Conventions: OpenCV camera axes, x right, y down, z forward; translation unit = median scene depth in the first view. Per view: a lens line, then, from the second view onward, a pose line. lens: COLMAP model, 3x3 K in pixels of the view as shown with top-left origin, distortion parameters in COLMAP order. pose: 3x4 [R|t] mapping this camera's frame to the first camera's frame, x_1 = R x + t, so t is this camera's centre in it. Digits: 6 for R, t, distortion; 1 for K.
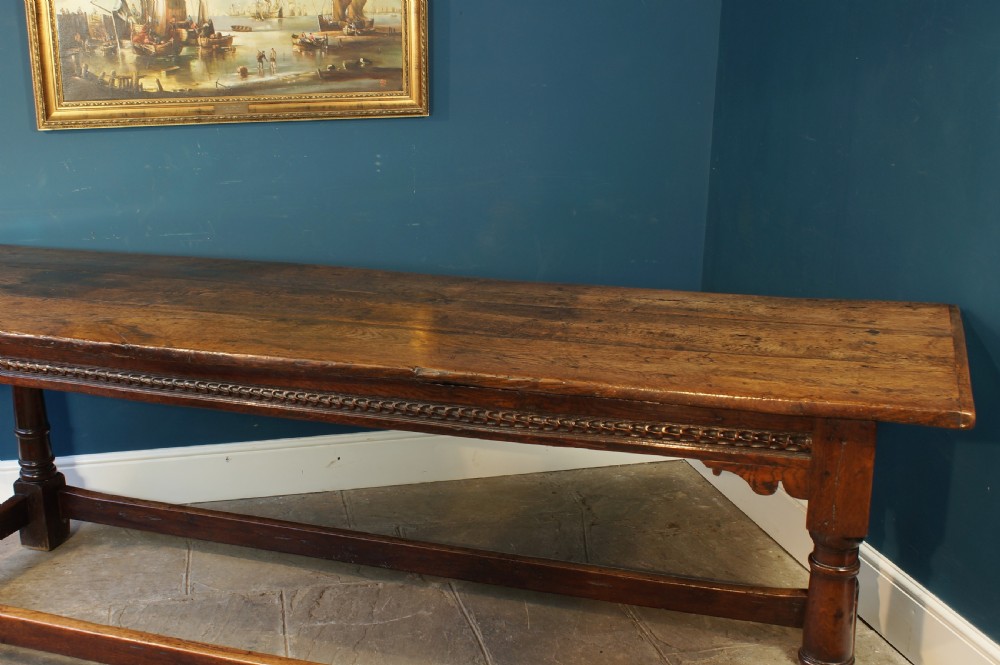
lens RADIAL K [[1225.1, 0, 496.0], [0, 1225.1, 333.4], [0, 0, 1]] dist [-0.119798, 0.179048]
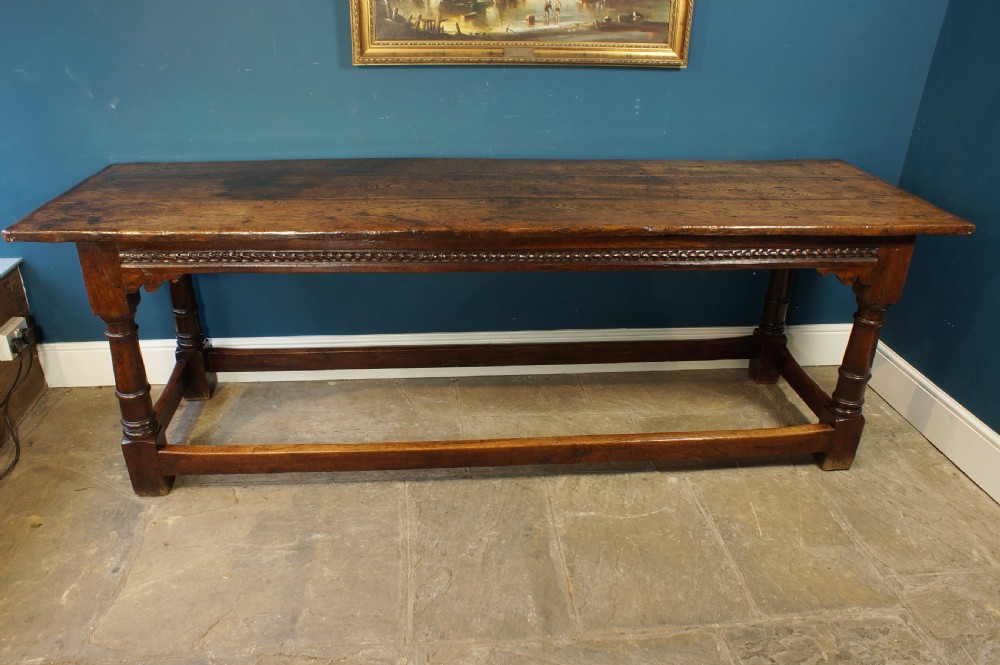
lens RADIAL K [[779.5, 0, 495.6], [0, 779.5, 339.0], [0, 0, 1]] dist [-0.155803, 0.138381]
pose [[0.916649, -0.155065, 0.368388, -0.569402], [0.077114, 0.972971, 0.217673, -0.053881], [-0.392184, -0.171122, 0.903830, 0.219061]]
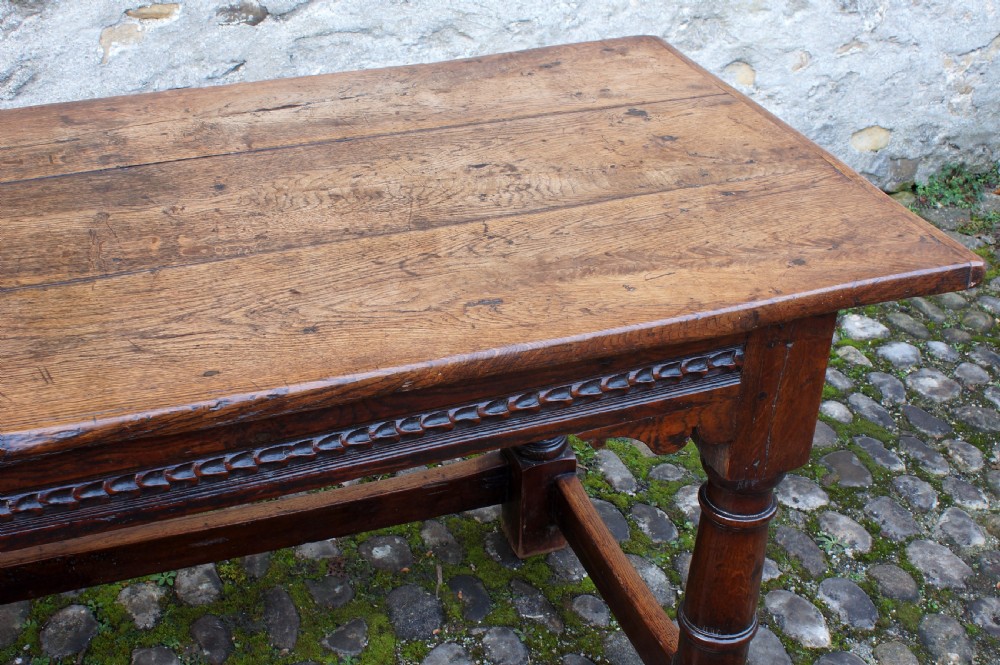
lens RADIAL K [[1225.1, 0, 496.0], [0, 1225.1, 333.4], [0, 0, 1]] dist [-0.119798, 0.179048]
pose [[0.790288, -0.303261, 0.532426, -0.139581], [0.135291, 0.933850, 0.331091, -0.124098], [-0.597612, -0.189625, 0.779039, 0.545894]]
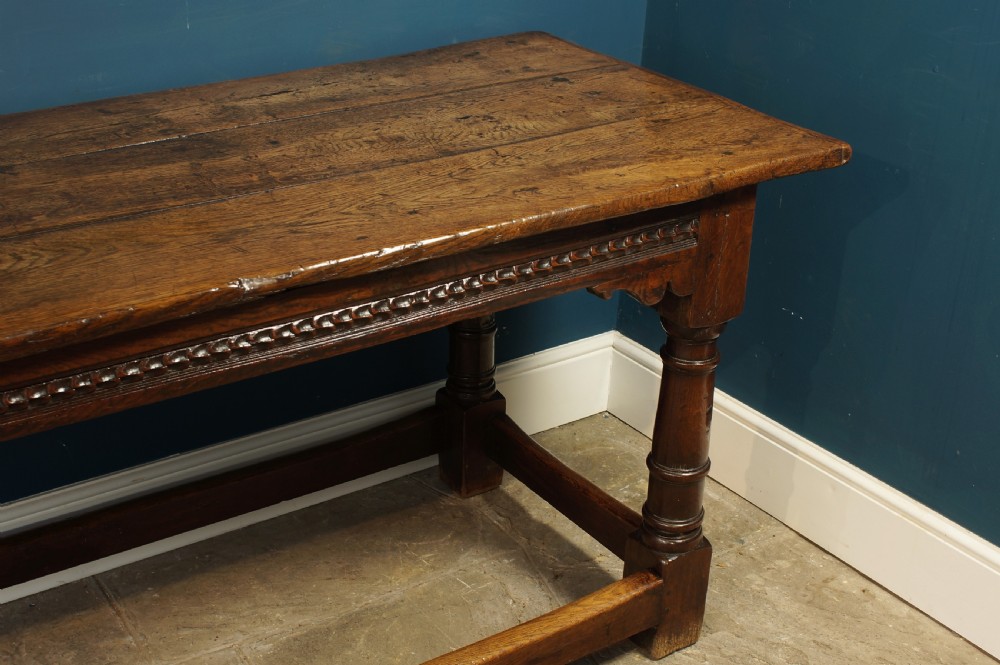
lens RADIAL K [[1396.6, 0, 496.9], [0, 1396.6, 336.2], [0, 0, 1]] dist [-0.081441, 0.085120]
pose [[0.613835, -0.322915, 0.720370, -0.477590], [0.172042, 0.945300, 0.277144, -0.112193], [-0.770460, -0.046187, 0.635813, 0.451500]]
